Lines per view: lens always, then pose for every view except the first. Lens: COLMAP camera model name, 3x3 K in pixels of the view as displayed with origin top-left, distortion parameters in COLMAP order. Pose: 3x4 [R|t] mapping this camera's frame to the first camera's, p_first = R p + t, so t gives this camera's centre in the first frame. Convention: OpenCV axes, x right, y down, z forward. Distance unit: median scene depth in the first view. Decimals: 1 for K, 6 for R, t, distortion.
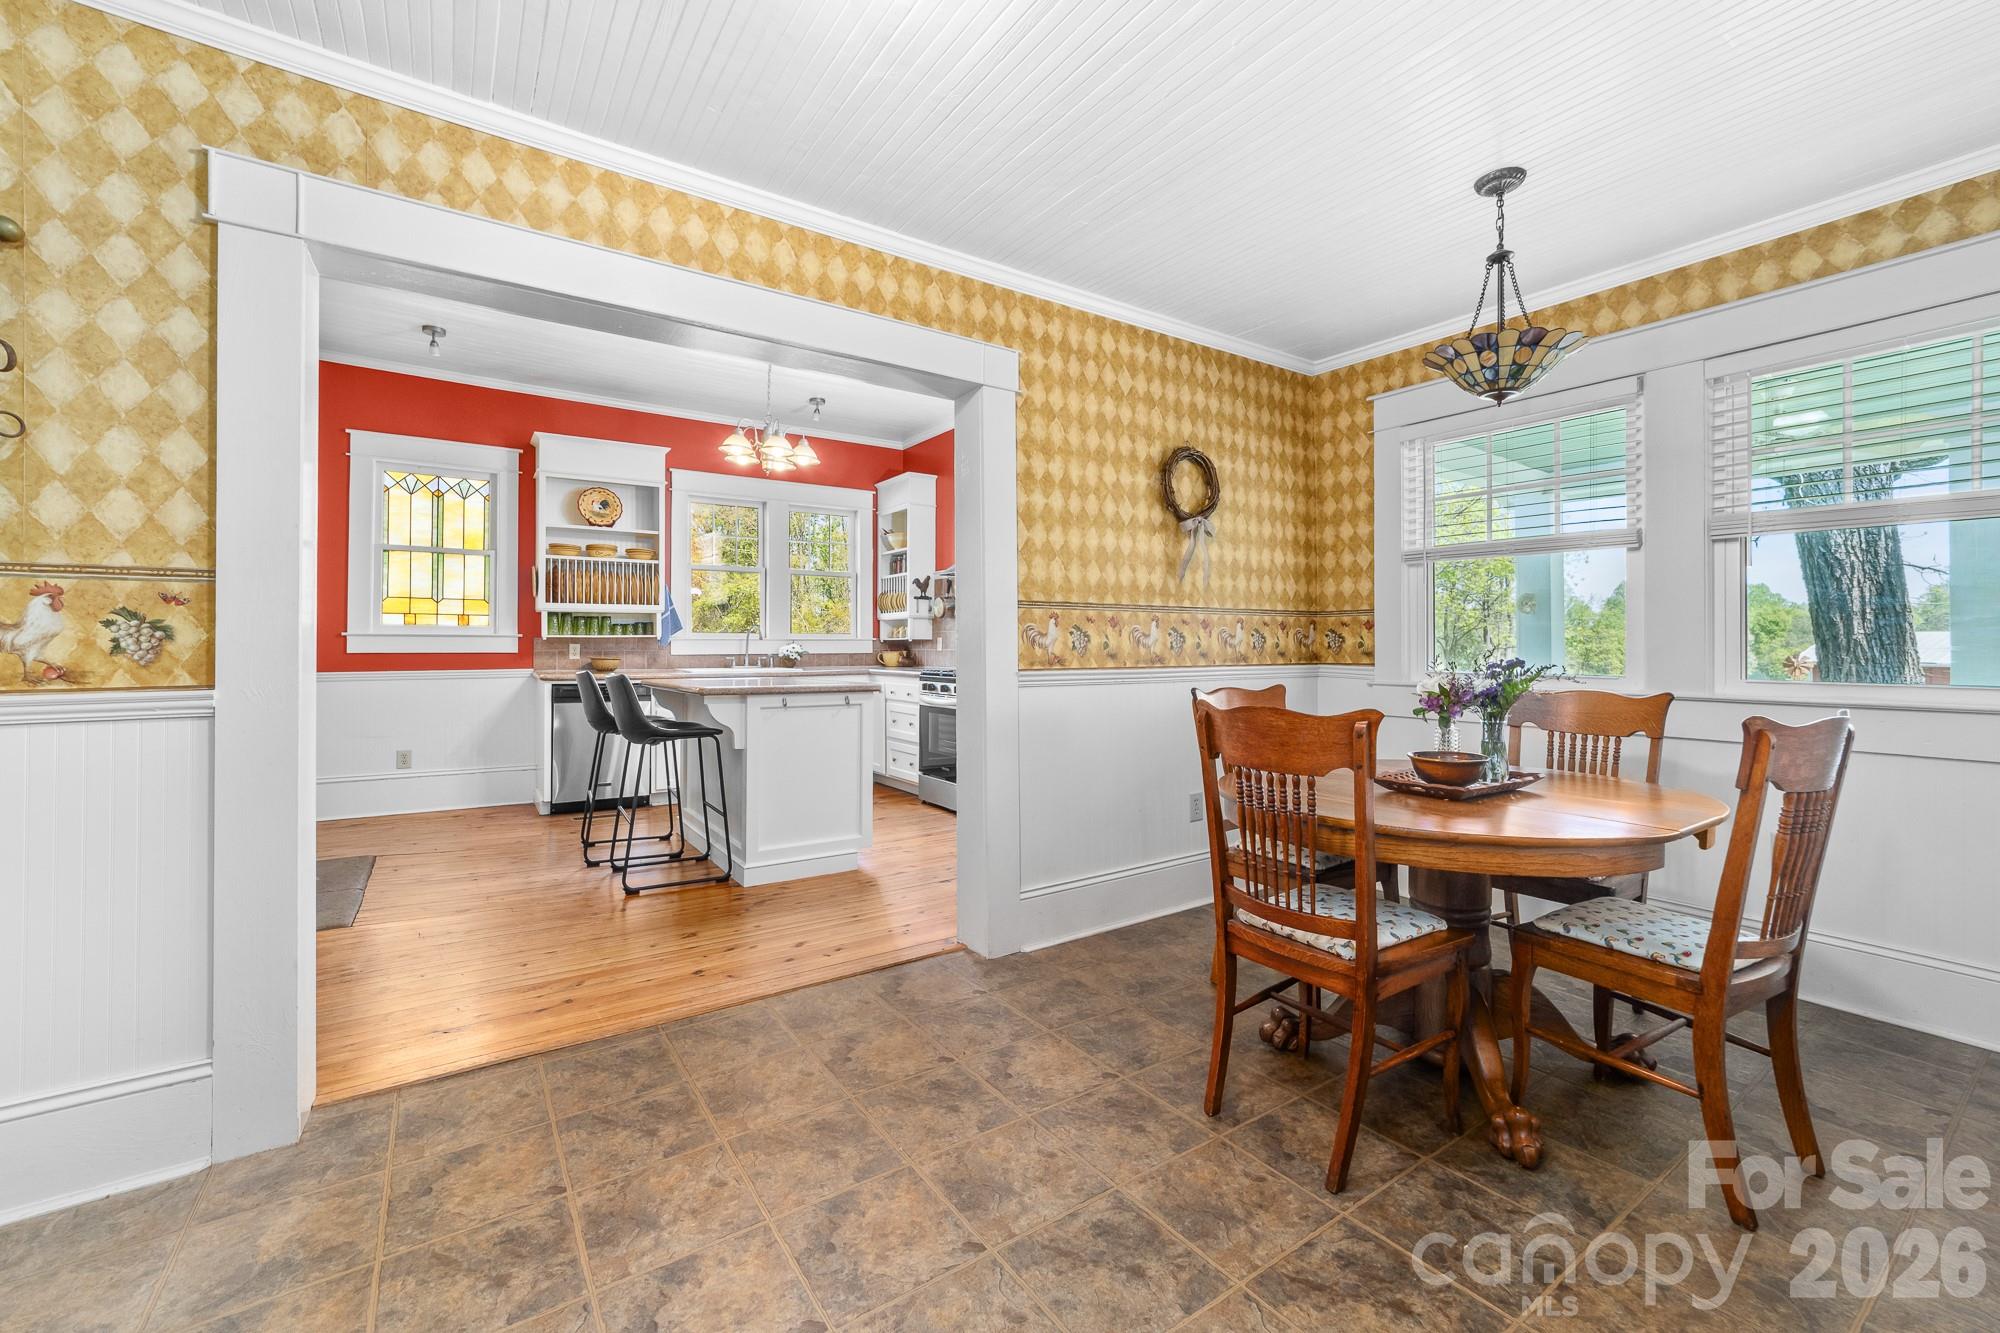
lens RADIAL K [[782.2, 0, 1005.2], [0, 782.2, 633.2], [0, 0, 1]] dist [0.000096, -0.000005]
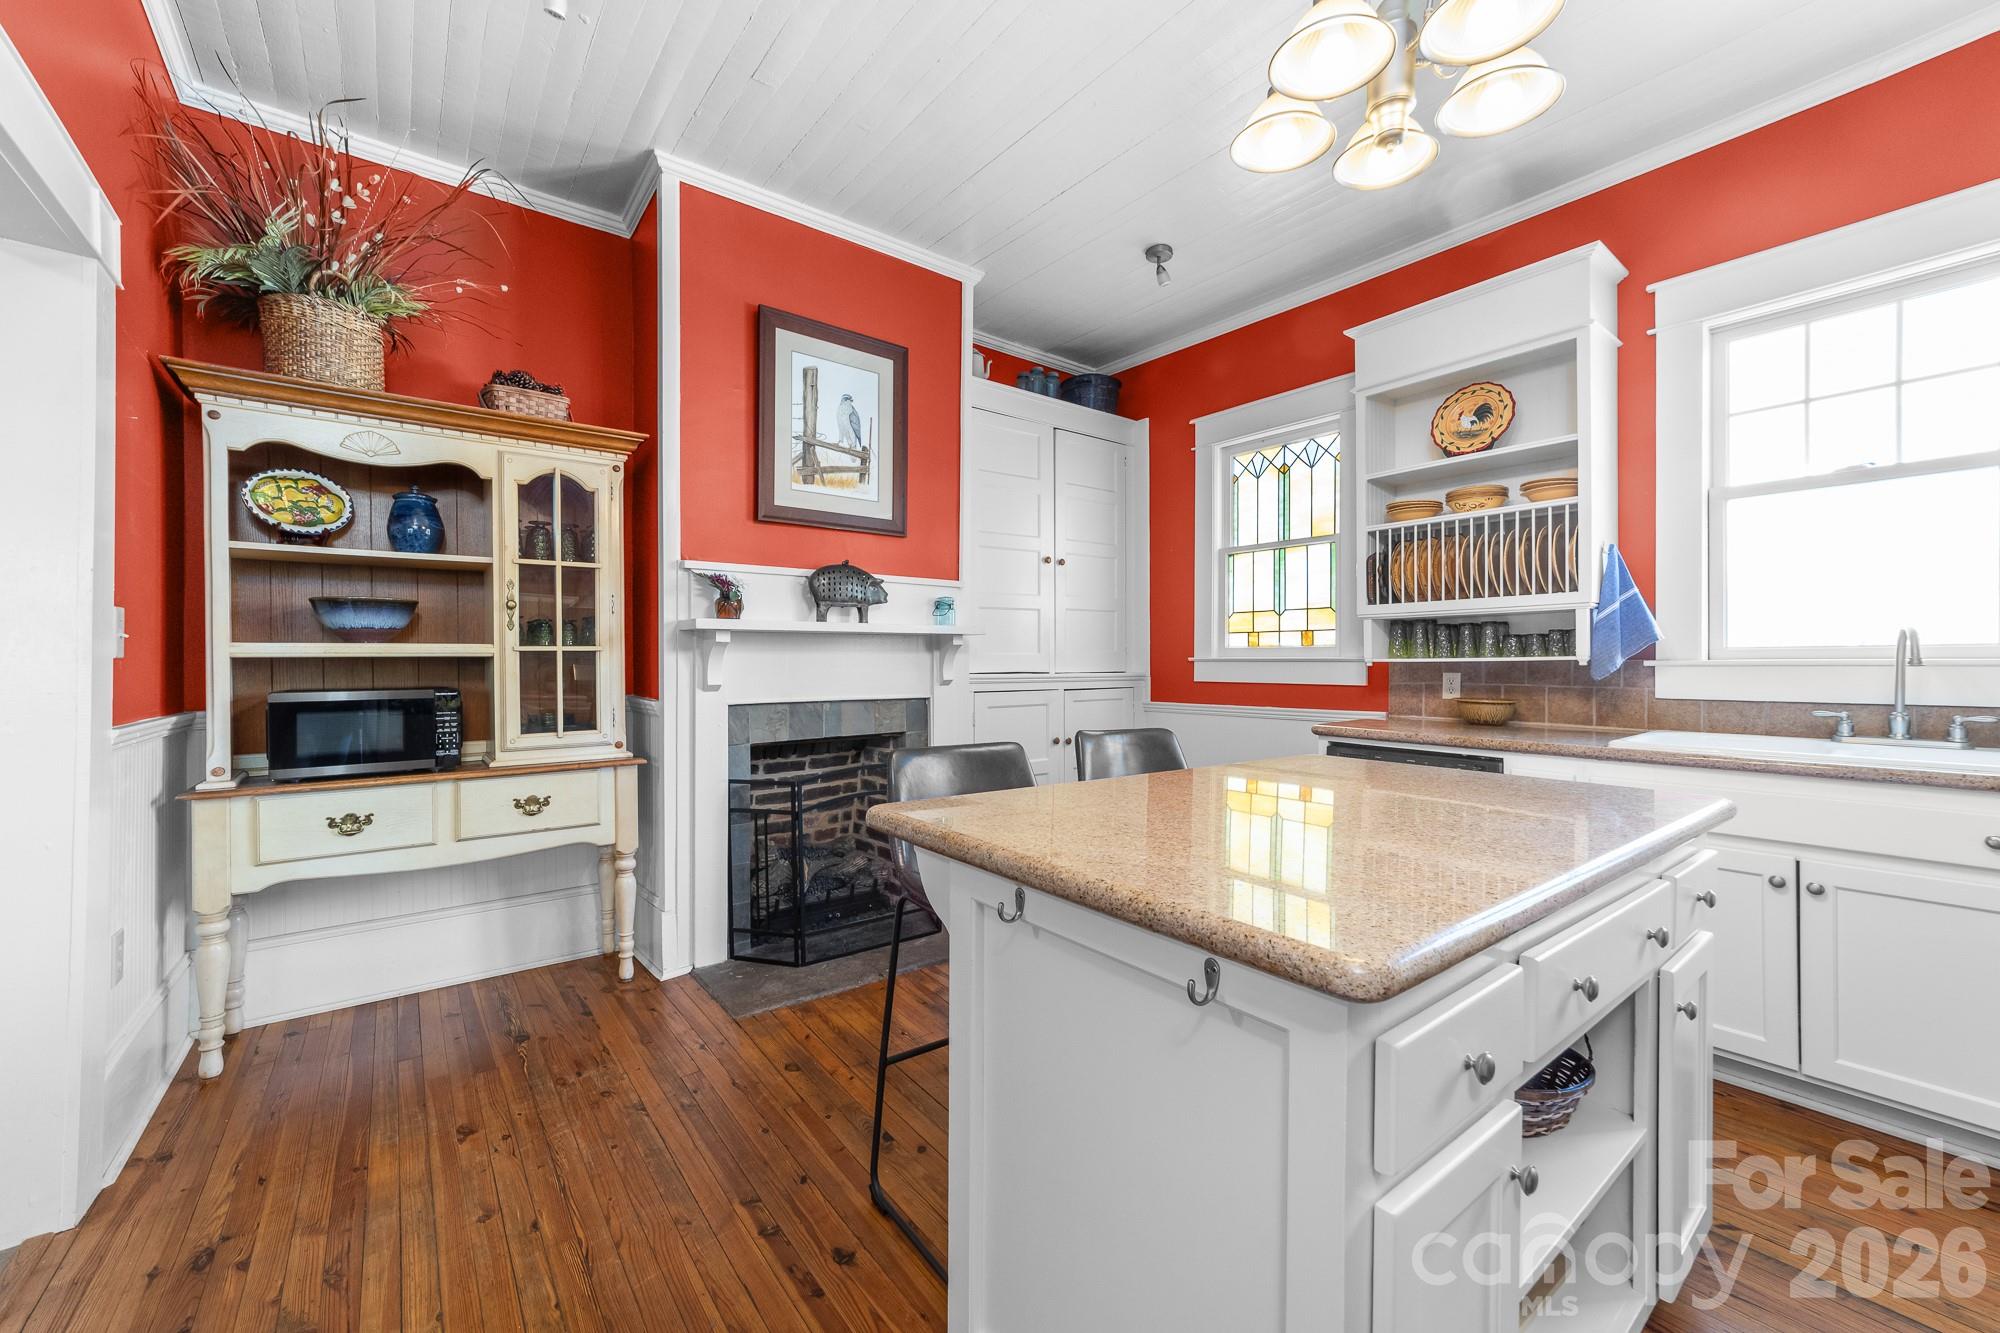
lens RADIAL K [[788.3, 0, 1000.0], [0, 788.3, 666.5], [0, 0, 1]] dist [-0.000366, -0.000019]
pose [[0.037969, 0.003340, -0.999273, 0.014685], [0.008387, 0.999958, 0.003660, 0.004609], [0.999244, -0.008520, 0.037939, 0.707470]]
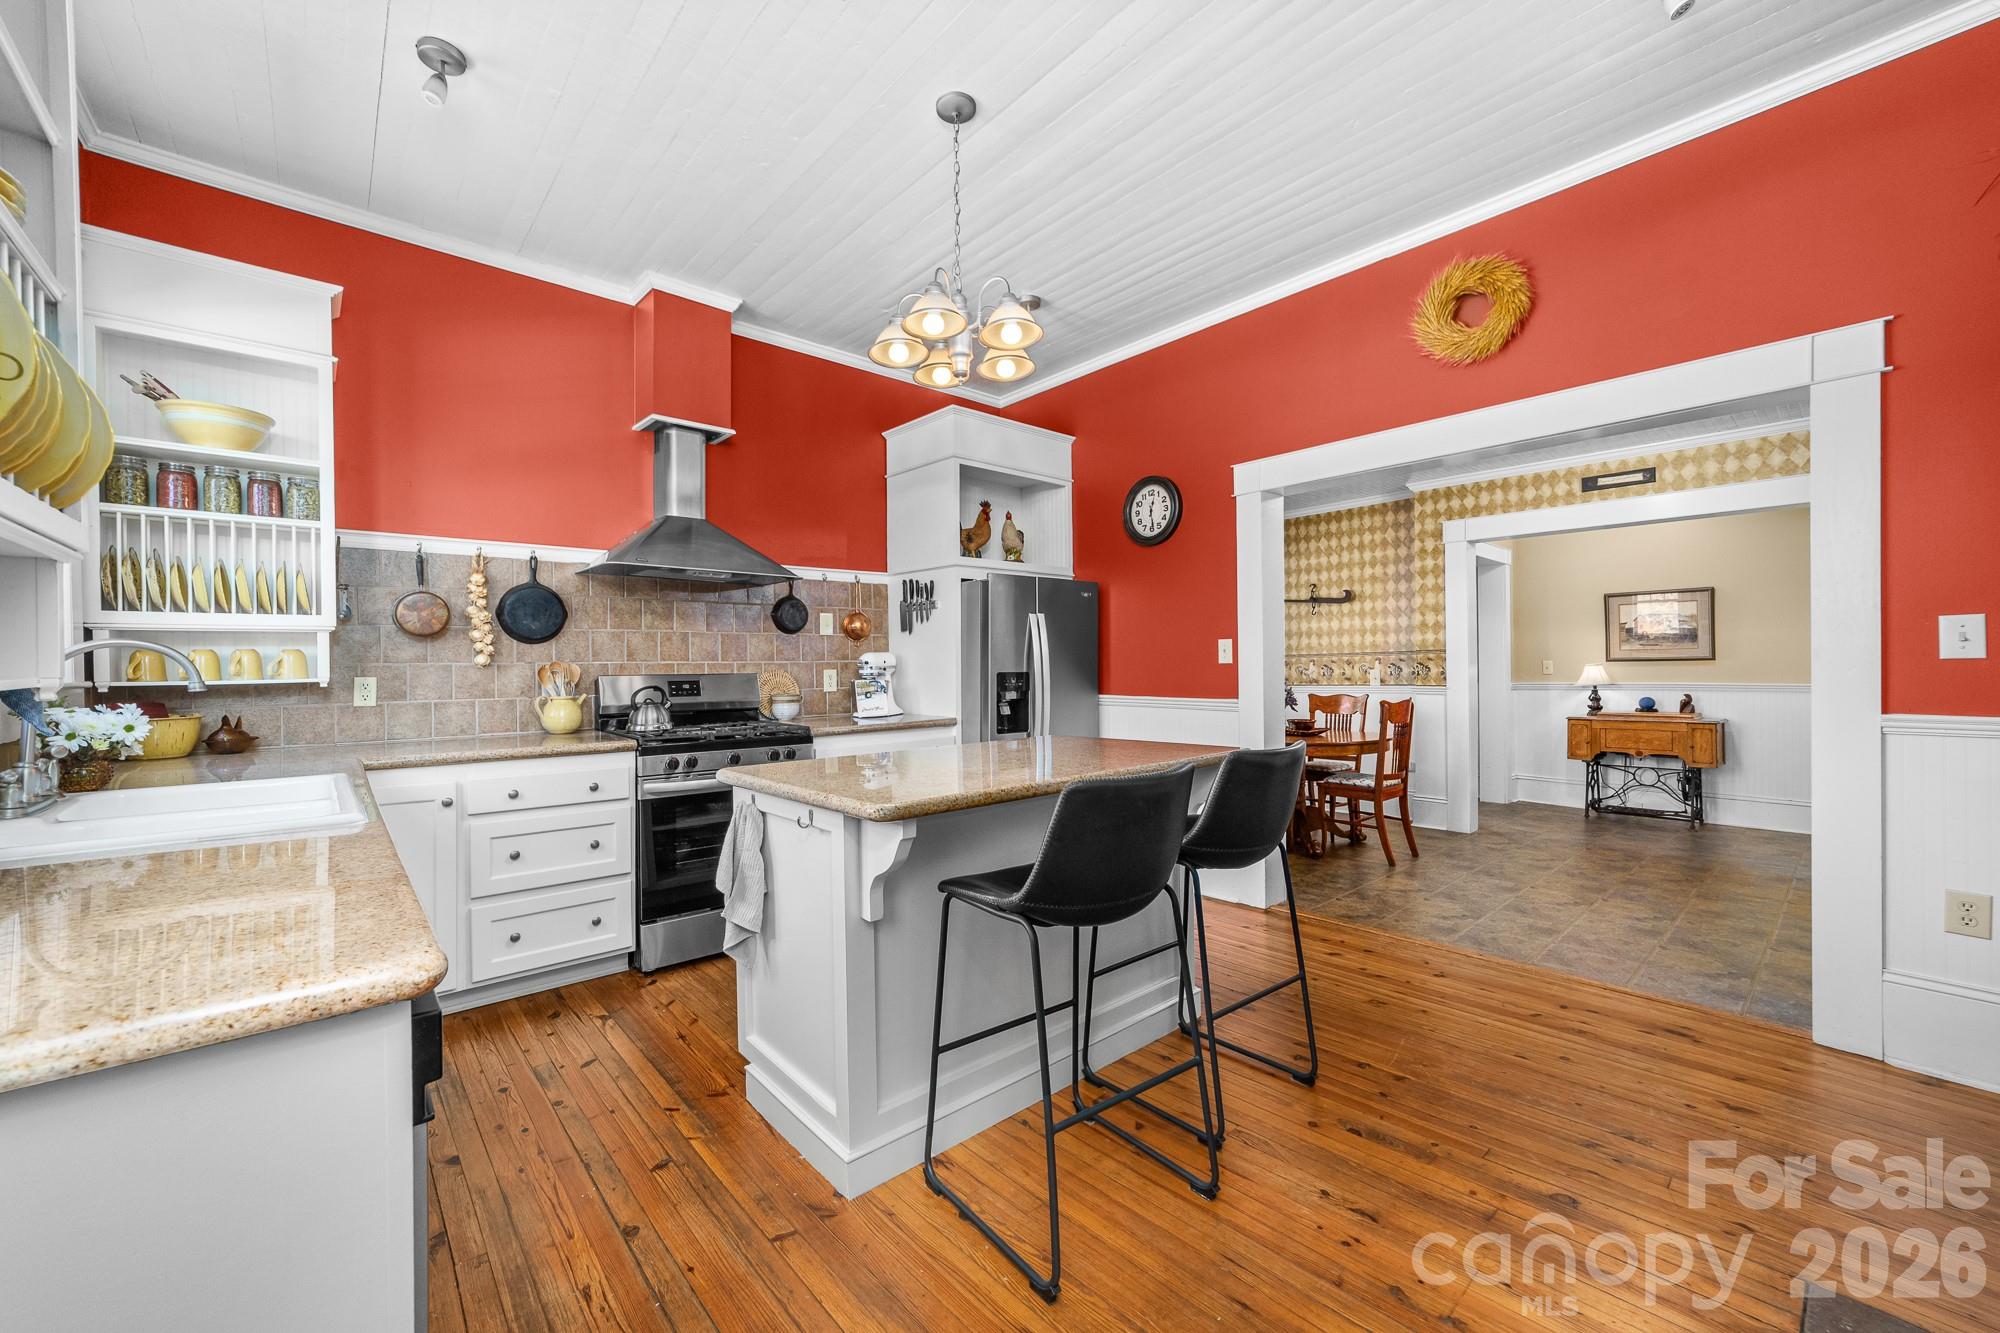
lens RADIAL K [[788.3, 0, 1000.0], [0, 788.3, 666.5], [0, 0, 1]] dist [-0.000366, -0.000019]
pose [[-0.109103, 0.004489, 0.994020, -0.725147], [0.002385, 0.999988, -0.004254, 0.002432], [-0.994028, 0.001907, -0.109112, 0.881519]]
